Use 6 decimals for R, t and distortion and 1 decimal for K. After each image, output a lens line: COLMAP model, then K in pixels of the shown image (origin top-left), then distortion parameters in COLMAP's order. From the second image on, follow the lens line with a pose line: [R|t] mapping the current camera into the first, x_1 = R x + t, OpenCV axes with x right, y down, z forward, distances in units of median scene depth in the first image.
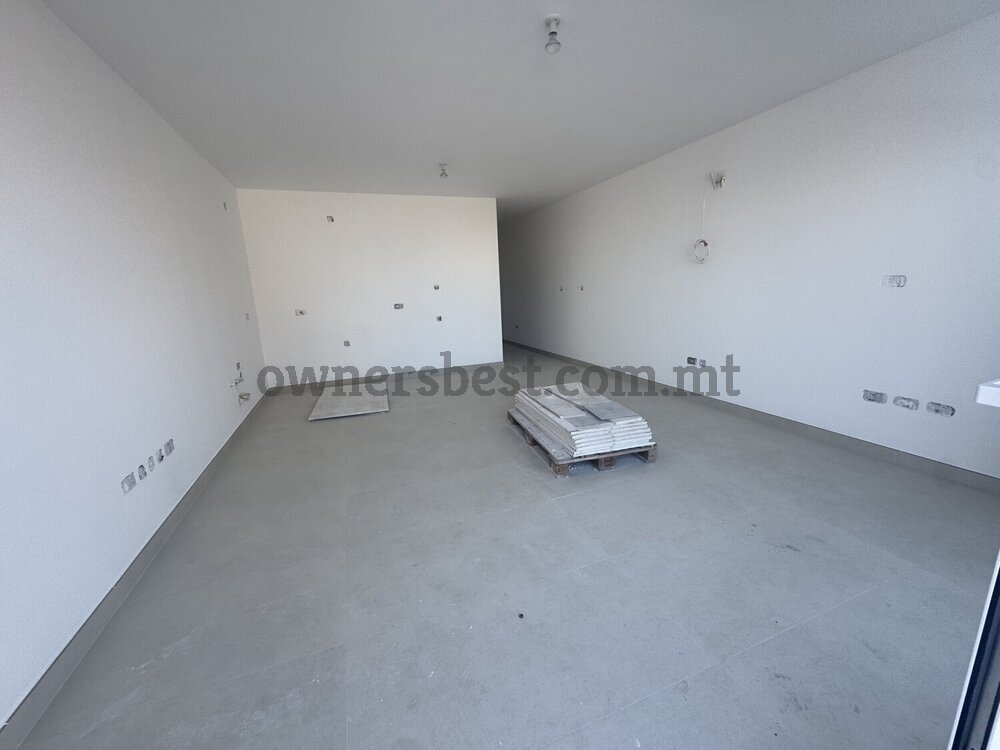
lens RADIAL K [[400.4, 0, 500.2], [0, 400.4, 375.0], [0, 0, 1]] dist [0.000929, 0.000017]
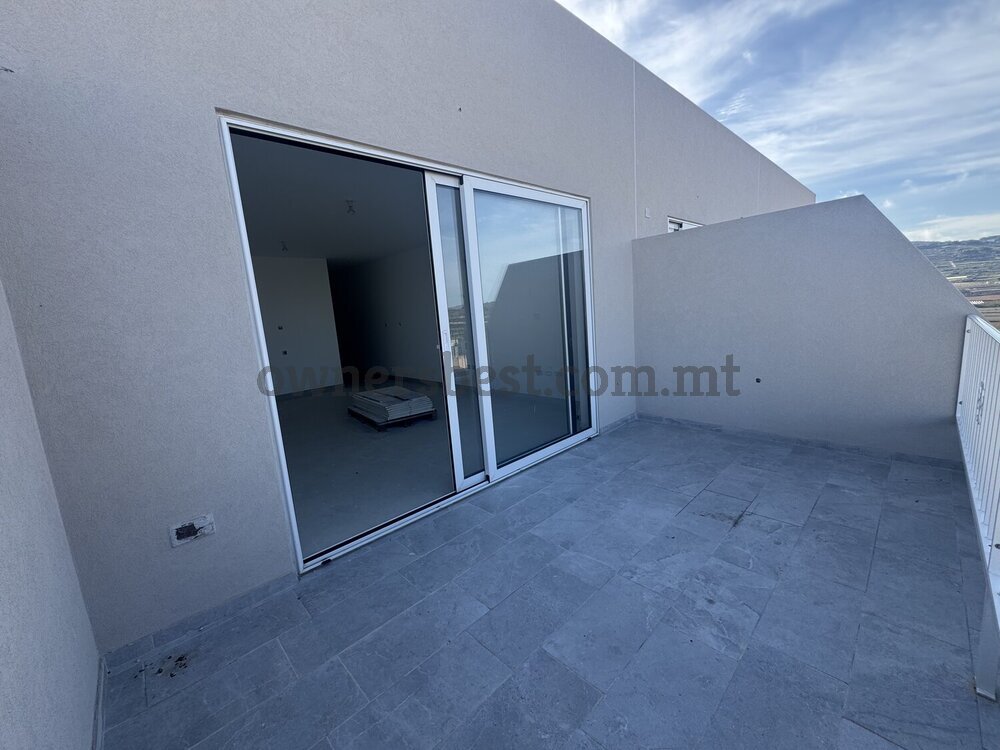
lens RADIAL K [[400.4, 0, 501.1], [0, 400.4, 376.5], [0, 0, 1]] dist [0.000929, 0.000017]
pose [[0.926576, -0.082101, 0.367038, 0.013095], [0.110928, 0.992128, -0.058110, 0.160006], [-0.359378, 0.094558, 0.928389, -0.779153]]
